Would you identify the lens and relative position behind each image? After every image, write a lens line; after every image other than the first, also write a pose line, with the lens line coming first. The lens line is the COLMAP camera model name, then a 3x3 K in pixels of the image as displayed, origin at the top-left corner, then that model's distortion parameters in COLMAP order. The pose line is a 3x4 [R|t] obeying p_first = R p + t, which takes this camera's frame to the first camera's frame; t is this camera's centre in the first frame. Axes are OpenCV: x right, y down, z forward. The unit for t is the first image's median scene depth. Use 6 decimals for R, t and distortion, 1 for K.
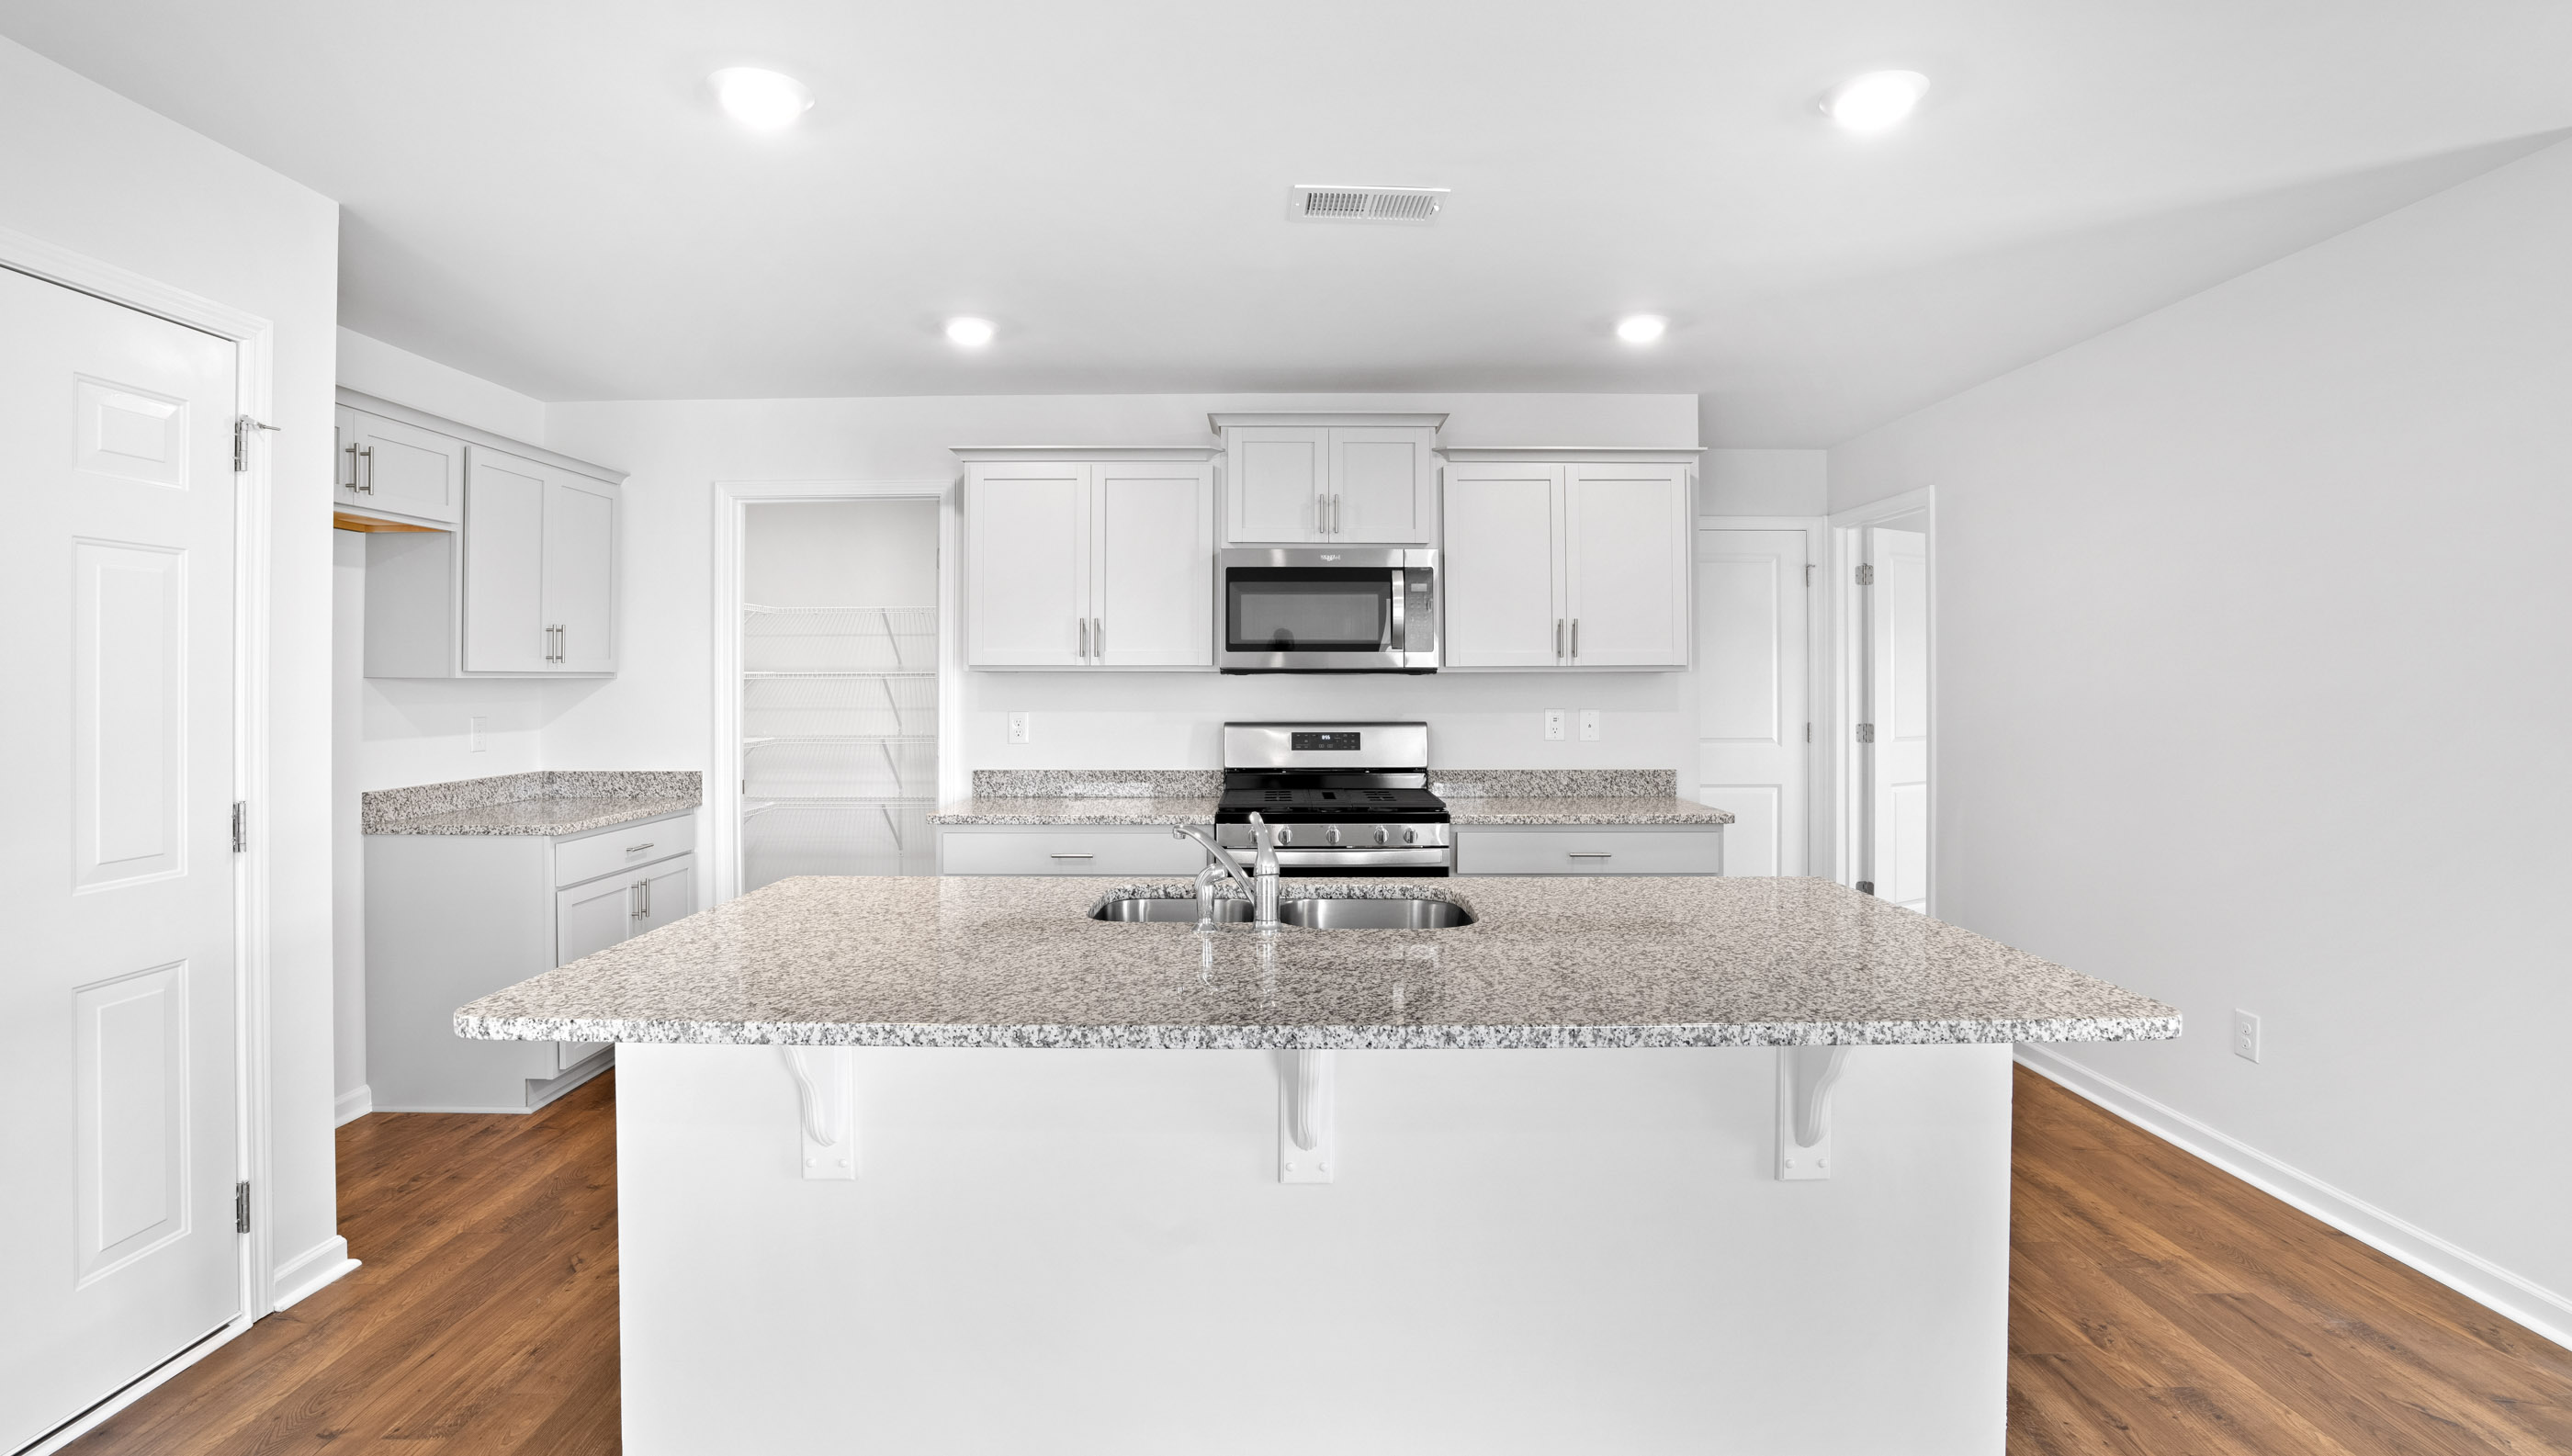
lens RADIAL K [[1212.3, 0, 1281.7], [0, 1212.3, 695.4], [0, 0, 1]] dist [-0.060543, 0.022024]
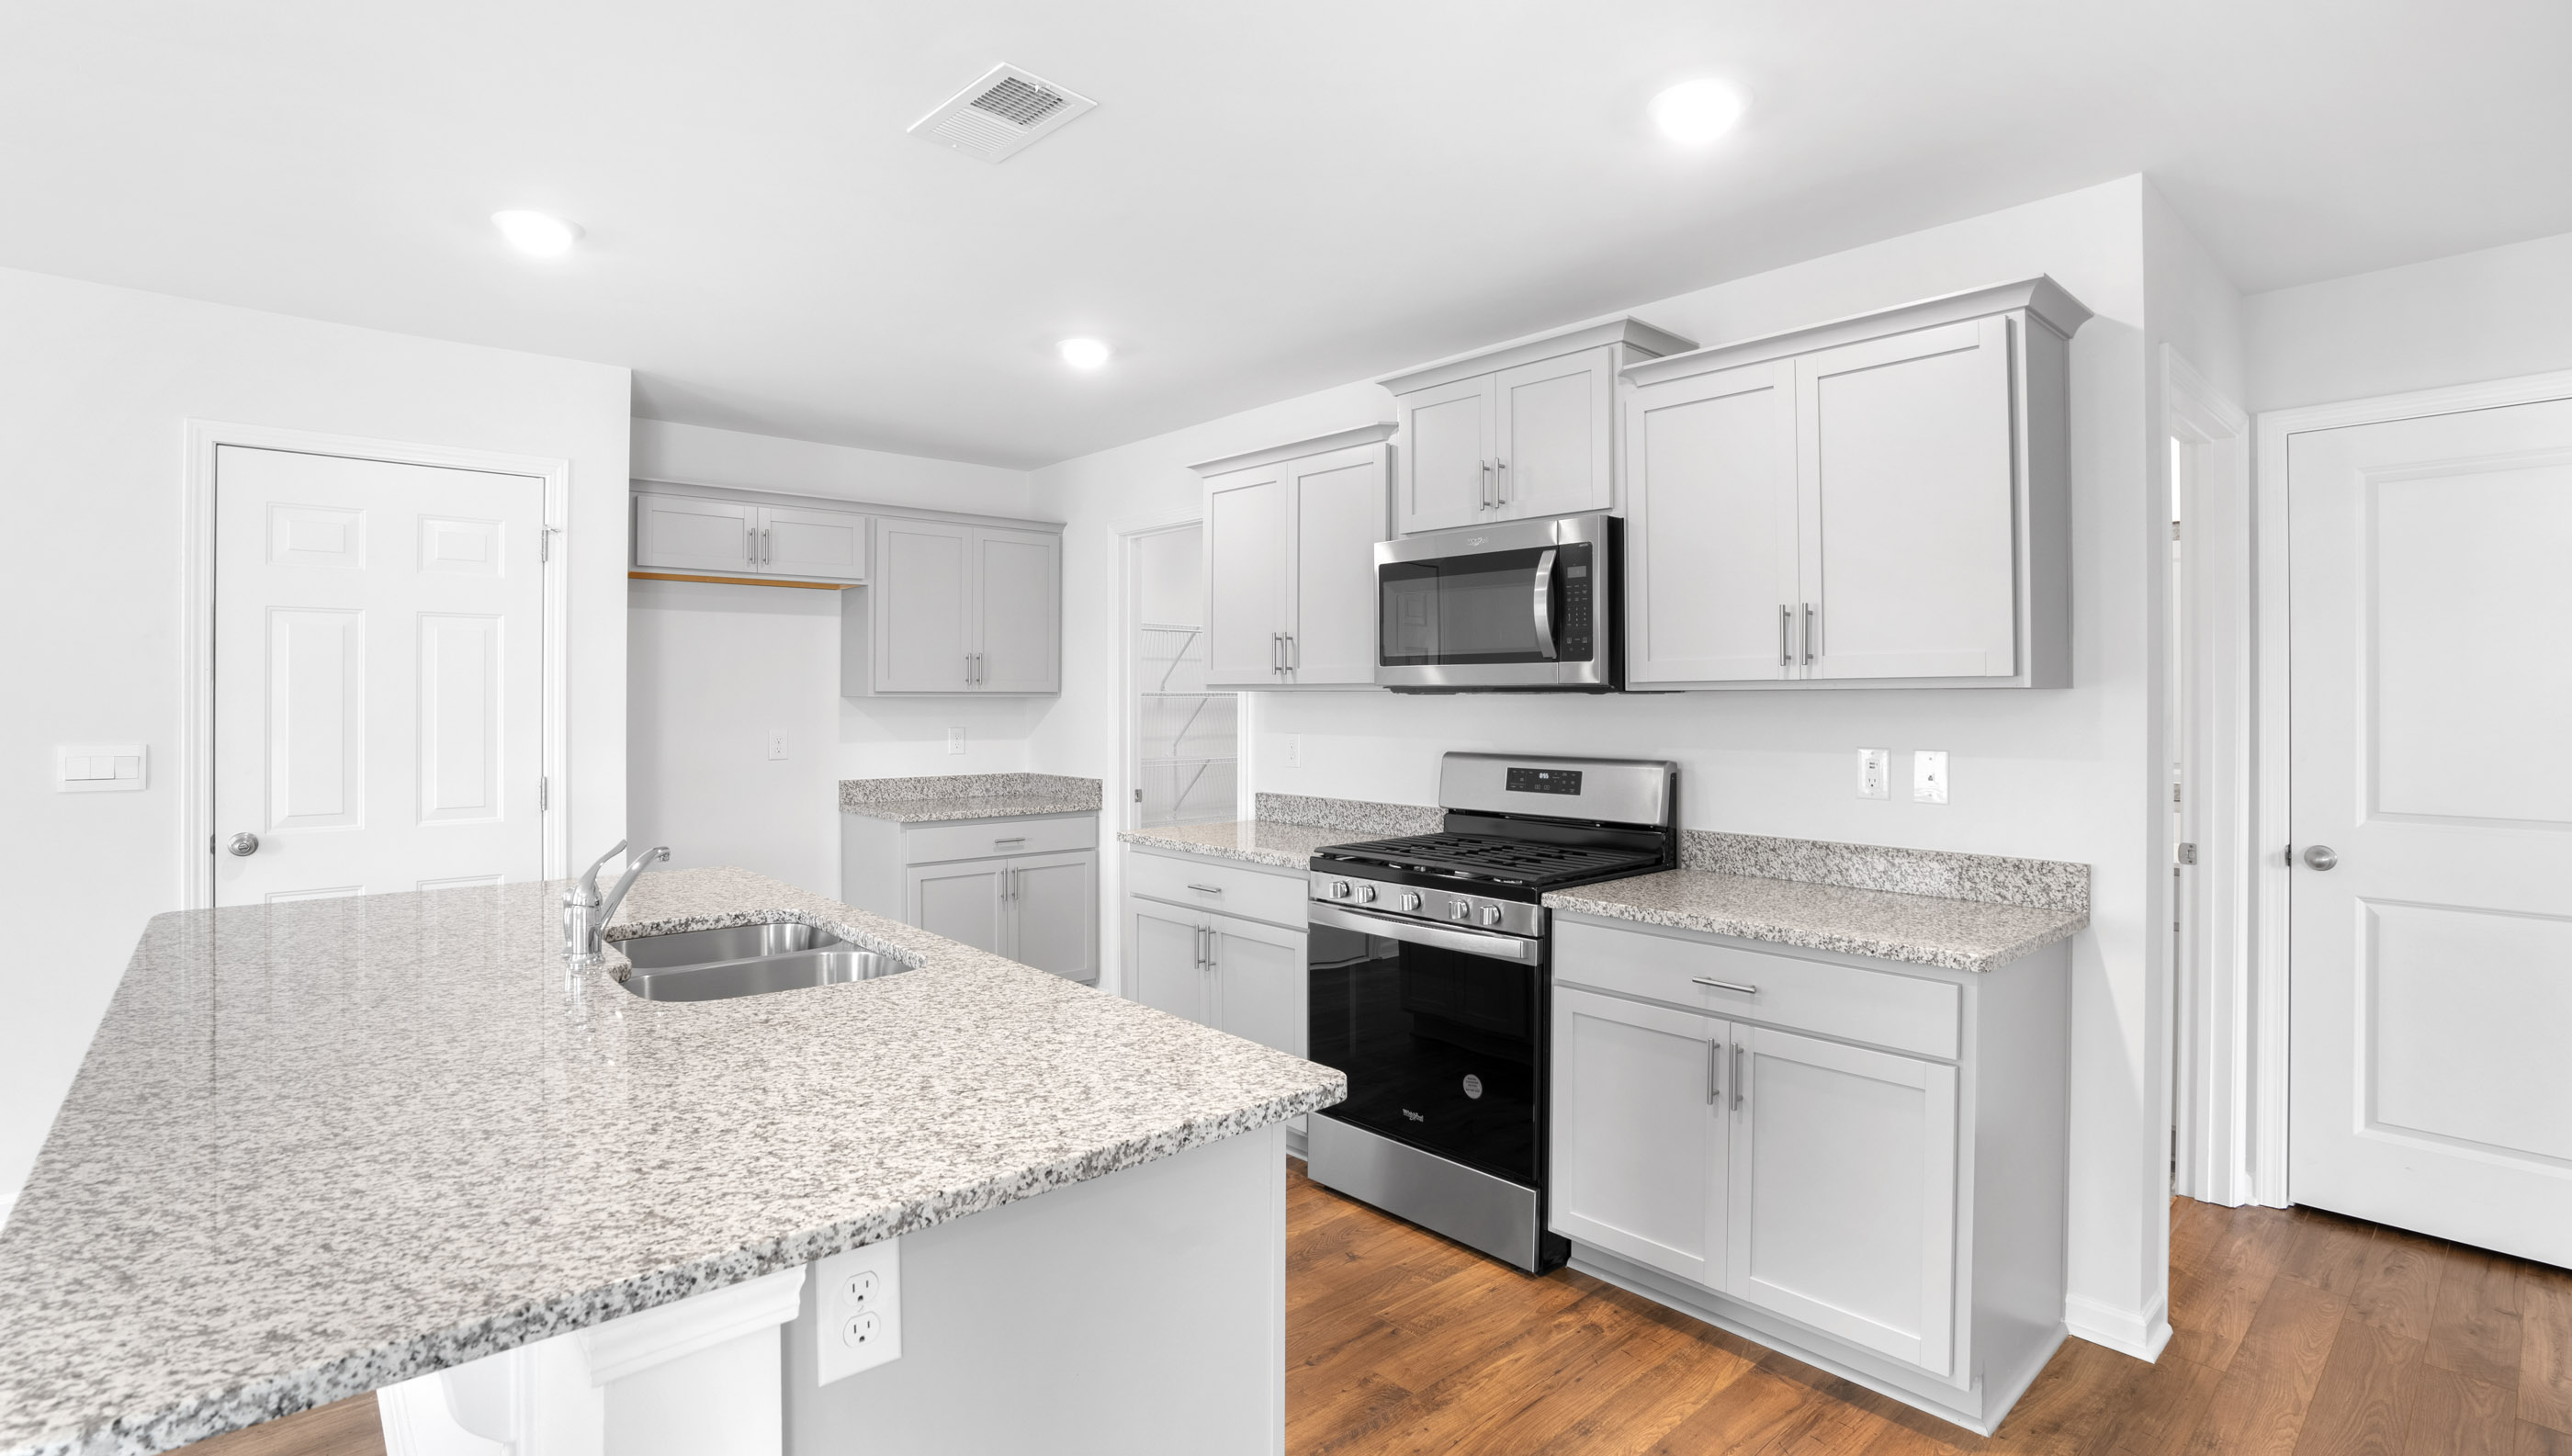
lens RADIAL K [[1212.3, 0, 1281.7], [0, 1212.3, 695.4], [0, 0, 1]] dist [-0.060543, 0.022024]
pose [[0.662537, -0.000847, -0.749029, 0.513220], [-0.011509, 0.999870, -0.011310, -0.005623], [0.748941, 0.016114, 0.662441, 0.383984]]
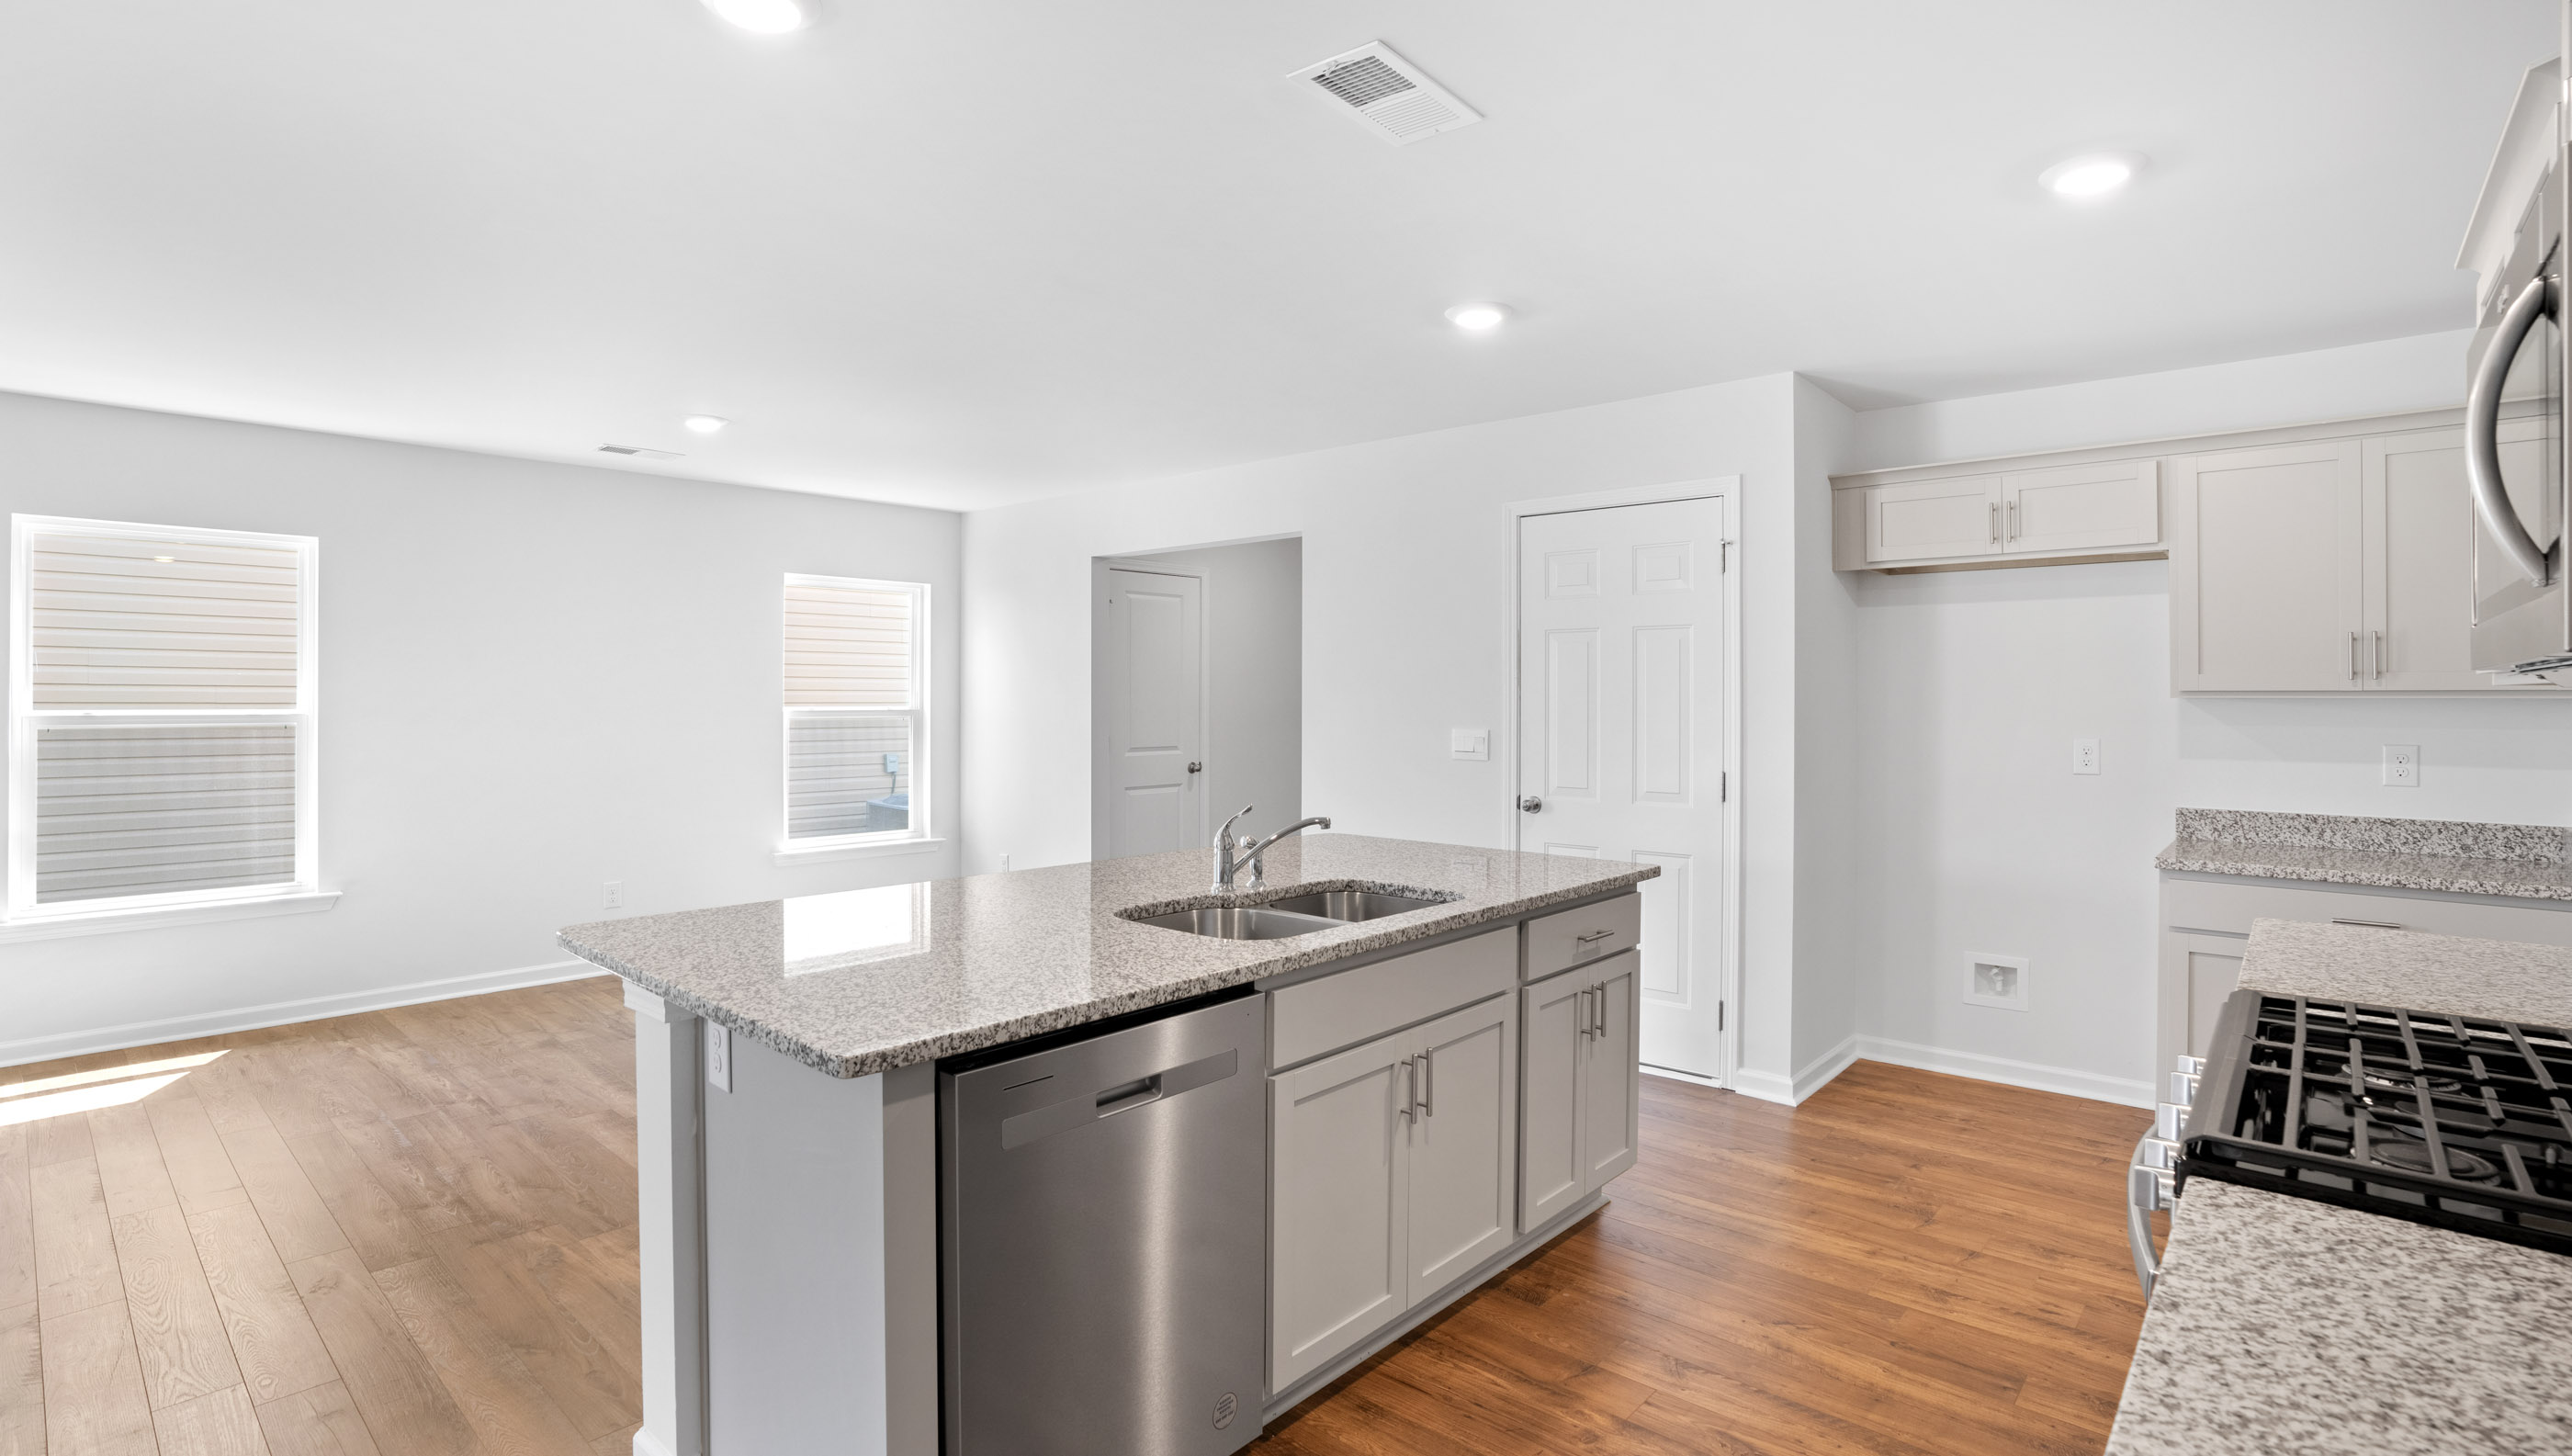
lens RADIAL K [[1212.3, 0, 1281.7], [0, 1212.3, 695.4], [0, 0, 1]] dist [-0.060543, 0.022024]
pose [[-0.672048, -0.002860, -0.740502, 0.446531], [-0.013336, 0.999877, 0.008242, -0.012954], [0.740388, 0.015414, -0.672004, 0.935216]]
